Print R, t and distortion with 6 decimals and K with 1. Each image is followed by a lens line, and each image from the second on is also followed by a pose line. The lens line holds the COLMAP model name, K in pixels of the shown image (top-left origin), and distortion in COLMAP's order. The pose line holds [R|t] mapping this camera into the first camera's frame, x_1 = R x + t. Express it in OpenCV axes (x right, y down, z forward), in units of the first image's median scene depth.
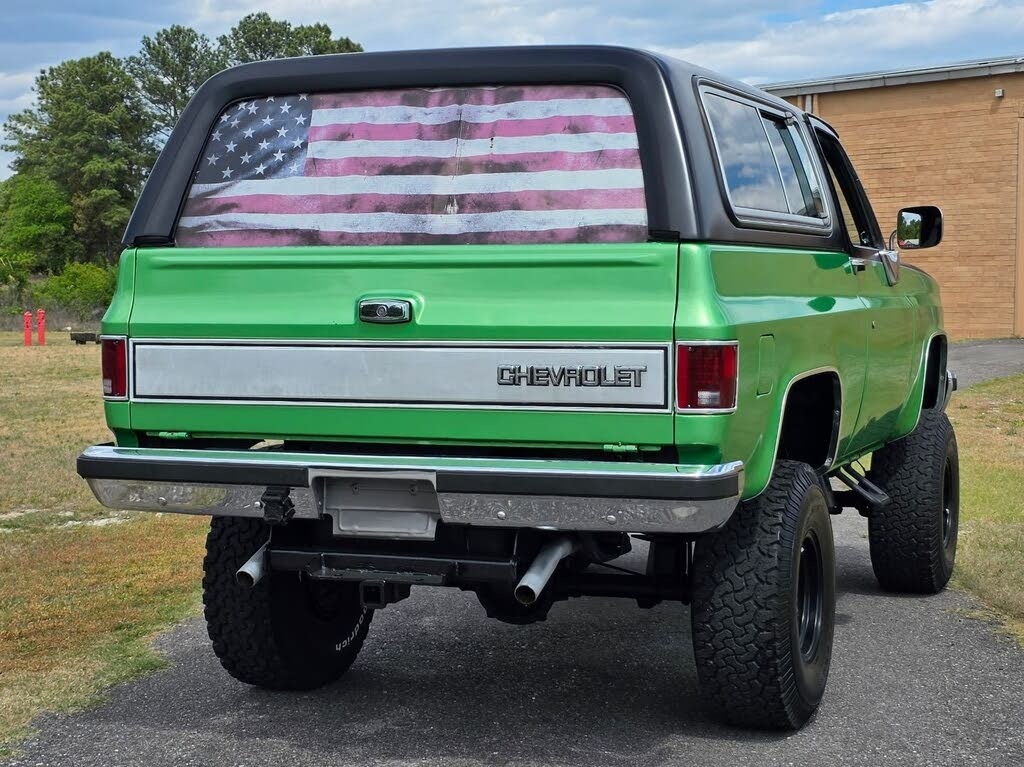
lens RADIAL K [[2276.1, 0, 512.0], [0, 2276.1, 383.5], [0, 0, 1]] dist [0.250732, -0.648522]
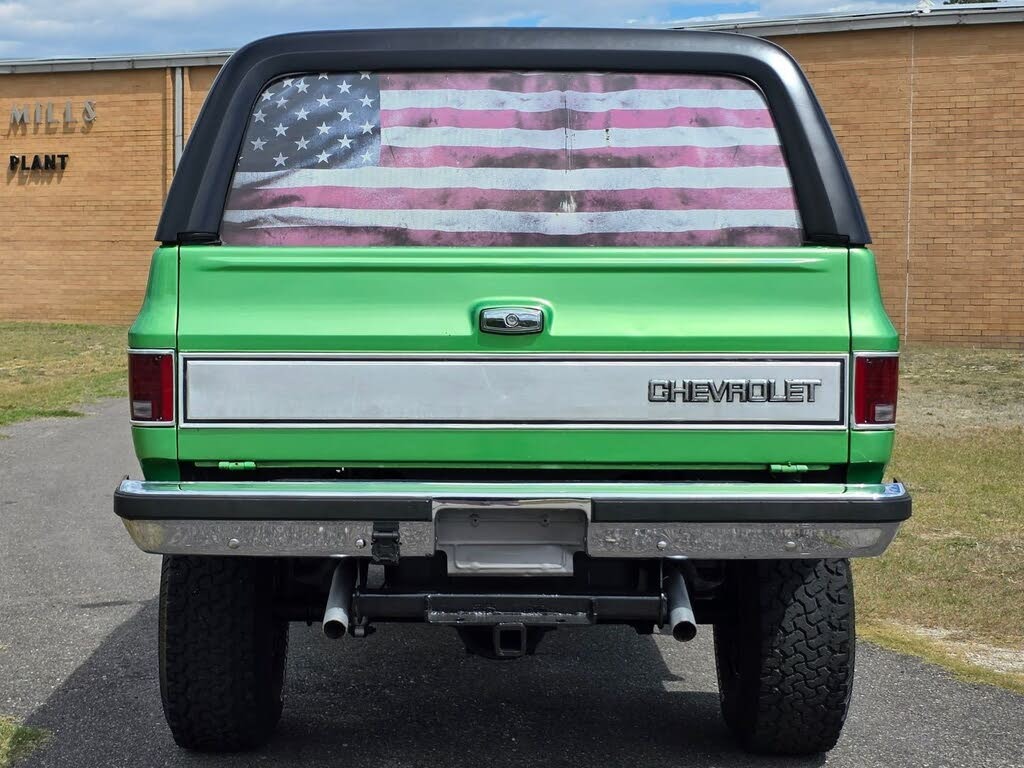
lens RADIAL K [[2276.1, 0, 512.0], [0, 2276.1, 384.0], [0, 0, 1]] dist [0.250732, -0.648522]
pose [[0.919329, -0.014609, 0.393219, -0.401074], [0.012040, 0.999887, 0.009001, -0.014837], [-0.393306, -0.003541, 0.919401, 0.179122]]
